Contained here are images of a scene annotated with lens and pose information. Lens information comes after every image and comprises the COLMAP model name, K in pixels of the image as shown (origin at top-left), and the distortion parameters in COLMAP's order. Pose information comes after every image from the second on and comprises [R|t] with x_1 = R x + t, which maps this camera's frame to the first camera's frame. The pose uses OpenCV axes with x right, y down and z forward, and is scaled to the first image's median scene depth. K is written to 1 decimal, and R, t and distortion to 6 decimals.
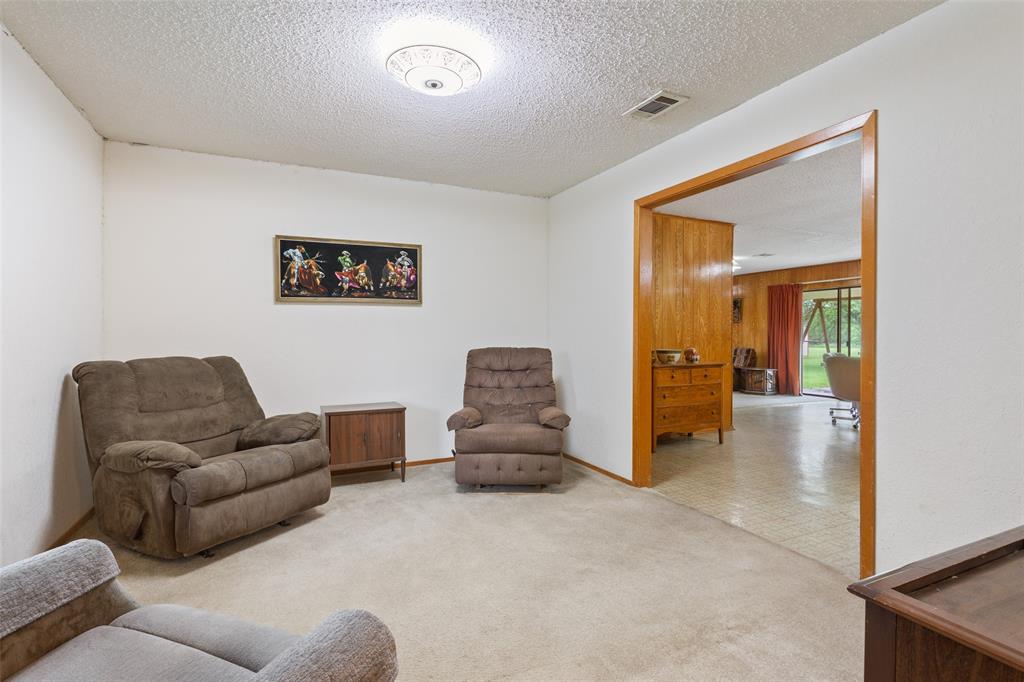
lens RADIAL K [[496.4, 0, 509.6], [0, 496.4, 340.2], [0, 0, 1]] dist [-0.006859, 0.002625]
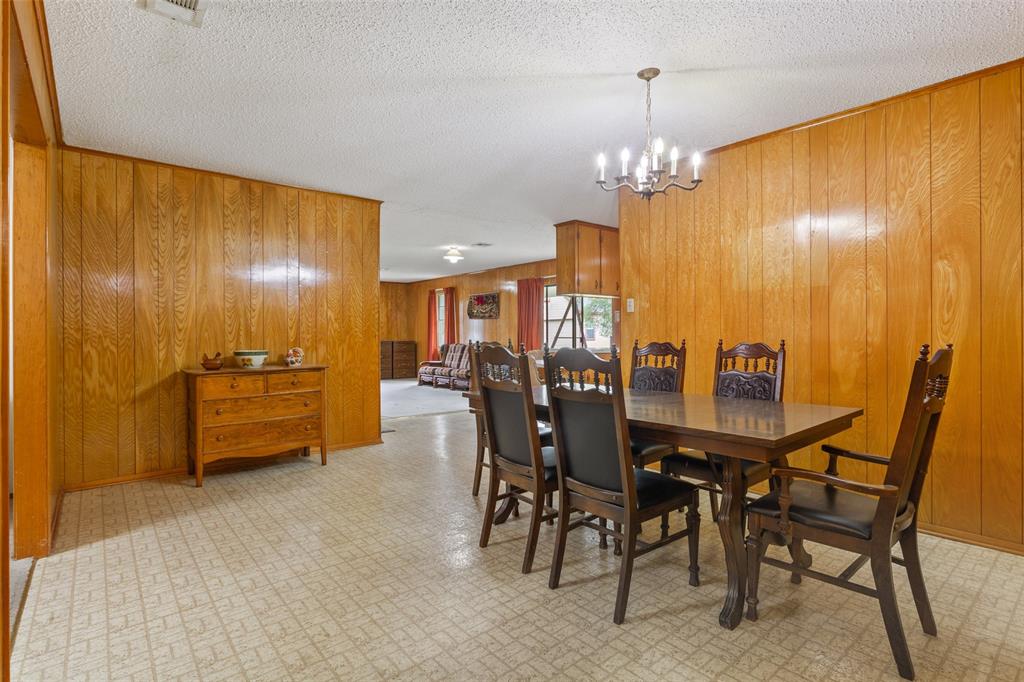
lens RADIAL K [[511.9, 0, 519.2], [0, 511.9, 334.1], [0, 0, 1]] dist [0.019497, 0.000368]
pose [[0.967827, -0.006213, 0.251540, 0.296944], [0.008514, 0.999931, -0.008058, 0.001802], [-0.251473, 0.009940, 0.967813, 0.057693]]
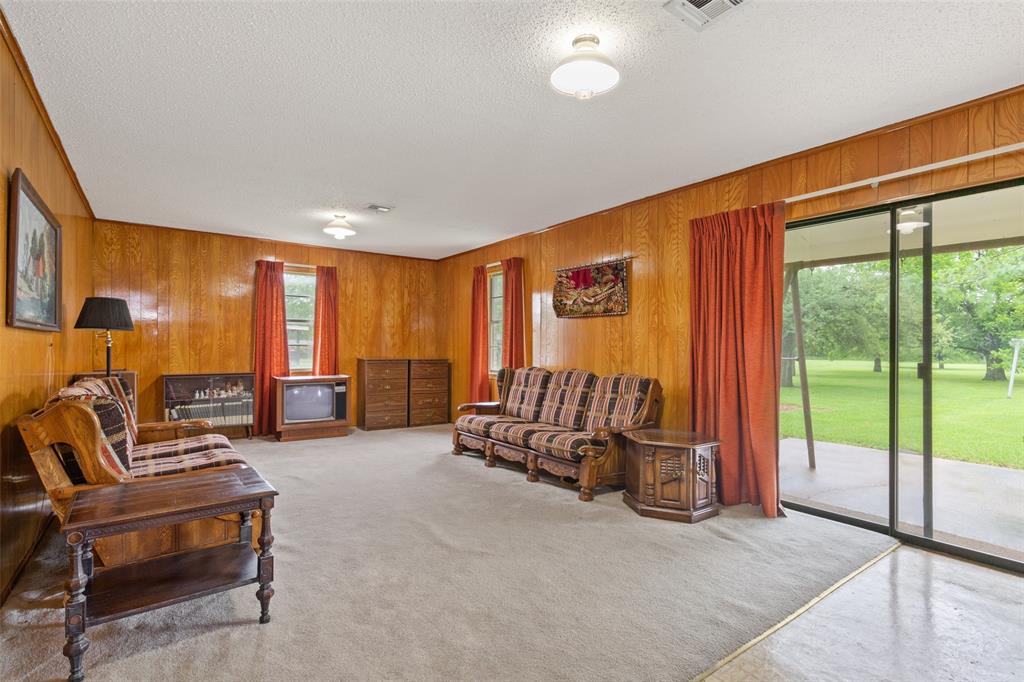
lens RADIAL K [[496.4, 0, 505.4], [0, 496.4, 344.0], [0, 0, 1]] dist [-0.006859, 0.002625]
pose [[0.986514, 0.002695, 0.163654, 0.332714], [-0.000250, 0.999888, -0.014959, -0.005444], [-0.163676, 0.014716, 0.986404, 0.678856]]
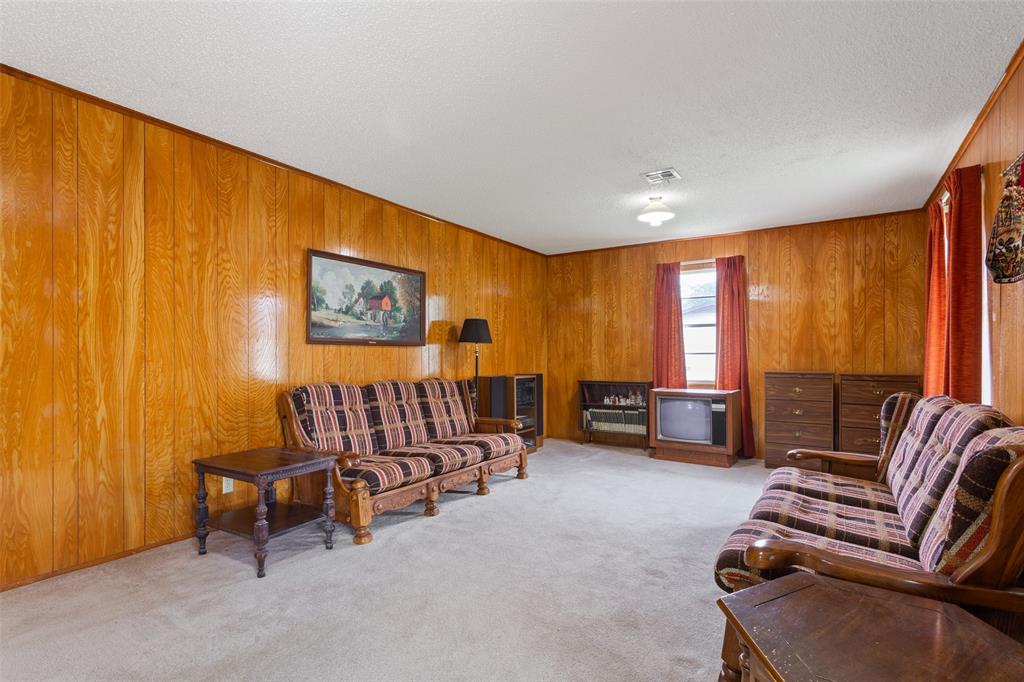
lens RADIAL K [[496.4, 0, 480.0], [0, 496.4, 360.2], [0, 0, 1]] dist [-0.006859, 0.002625]
pose [[0.497493, 0.004096, -0.867458, 0.560887], [-0.005915, 0.999982, 0.001329, -0.005200], [0.867448, 0.004470, 0.497508, 0.885099]]
